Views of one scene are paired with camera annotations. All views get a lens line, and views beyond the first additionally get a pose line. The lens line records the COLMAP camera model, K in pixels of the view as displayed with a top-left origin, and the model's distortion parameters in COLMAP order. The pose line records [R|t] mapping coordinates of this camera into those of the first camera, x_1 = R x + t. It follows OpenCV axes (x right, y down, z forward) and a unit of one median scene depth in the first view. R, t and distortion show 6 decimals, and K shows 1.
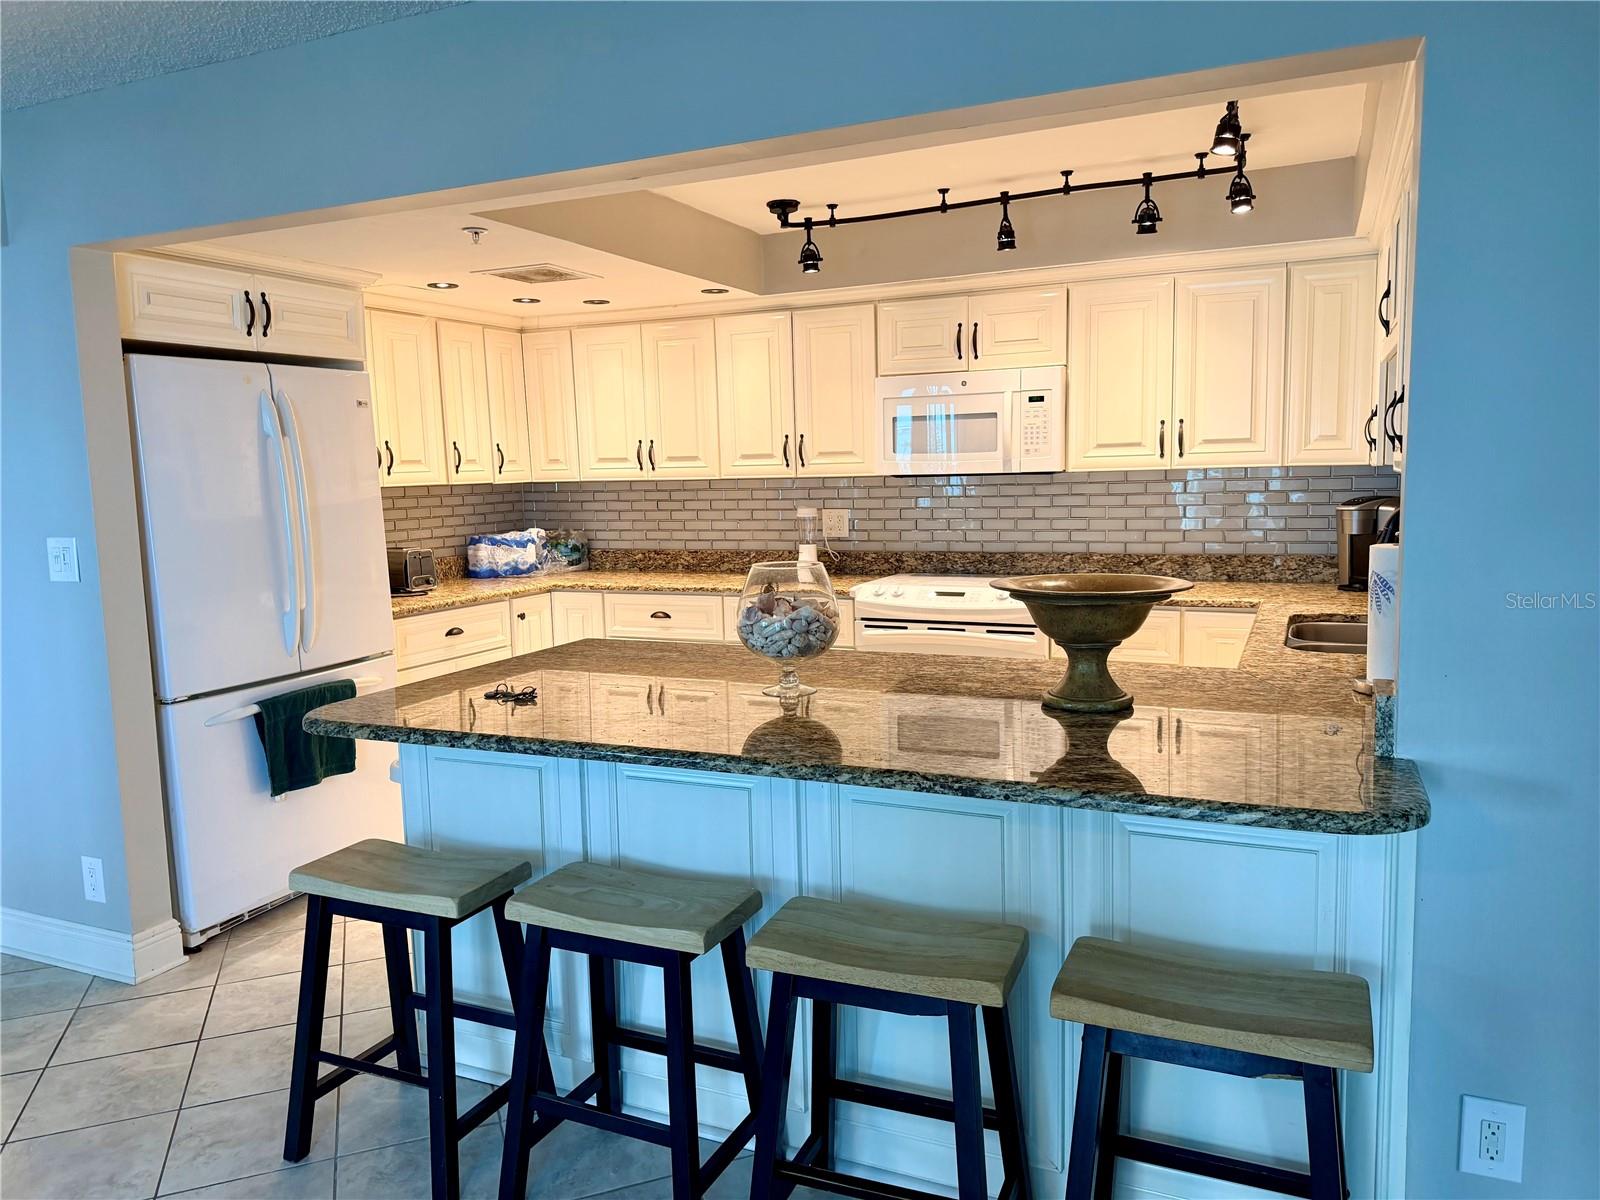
lens RADIAL K [[1145.6, 0, 767.6], [0, 1145.6, 588.5], [0, 0, 1]] dist [0.047369, -0.052503]
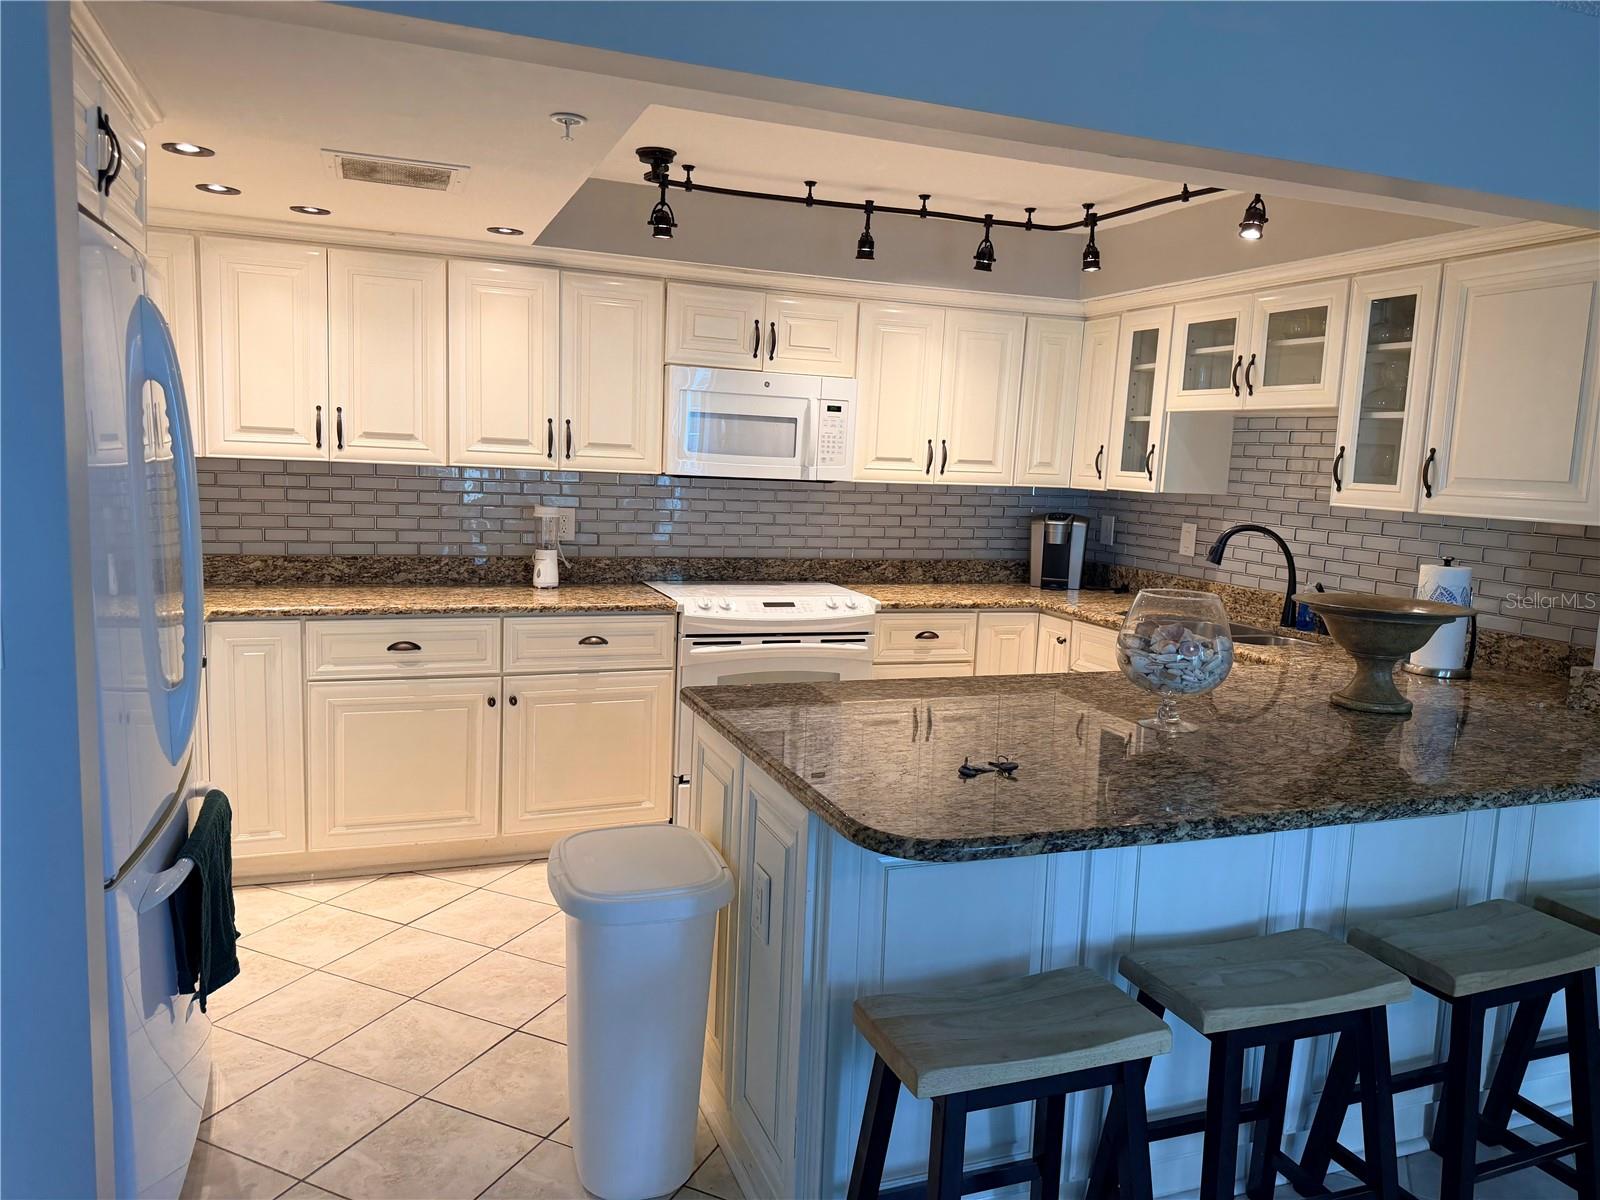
lens RADIAL K [[1145.6, 0, 806.7], [0, 1145.6, 601.8], [0, 0, 1]] dist [0.047369, -0.052503]
pose [[0.686383, -0.038919, 0.726198, -0.515355], [0.018136, 0.999172, 0.036407, -0.031716], [-0.727014, -0.011819, 0.686521, 0.320448]]
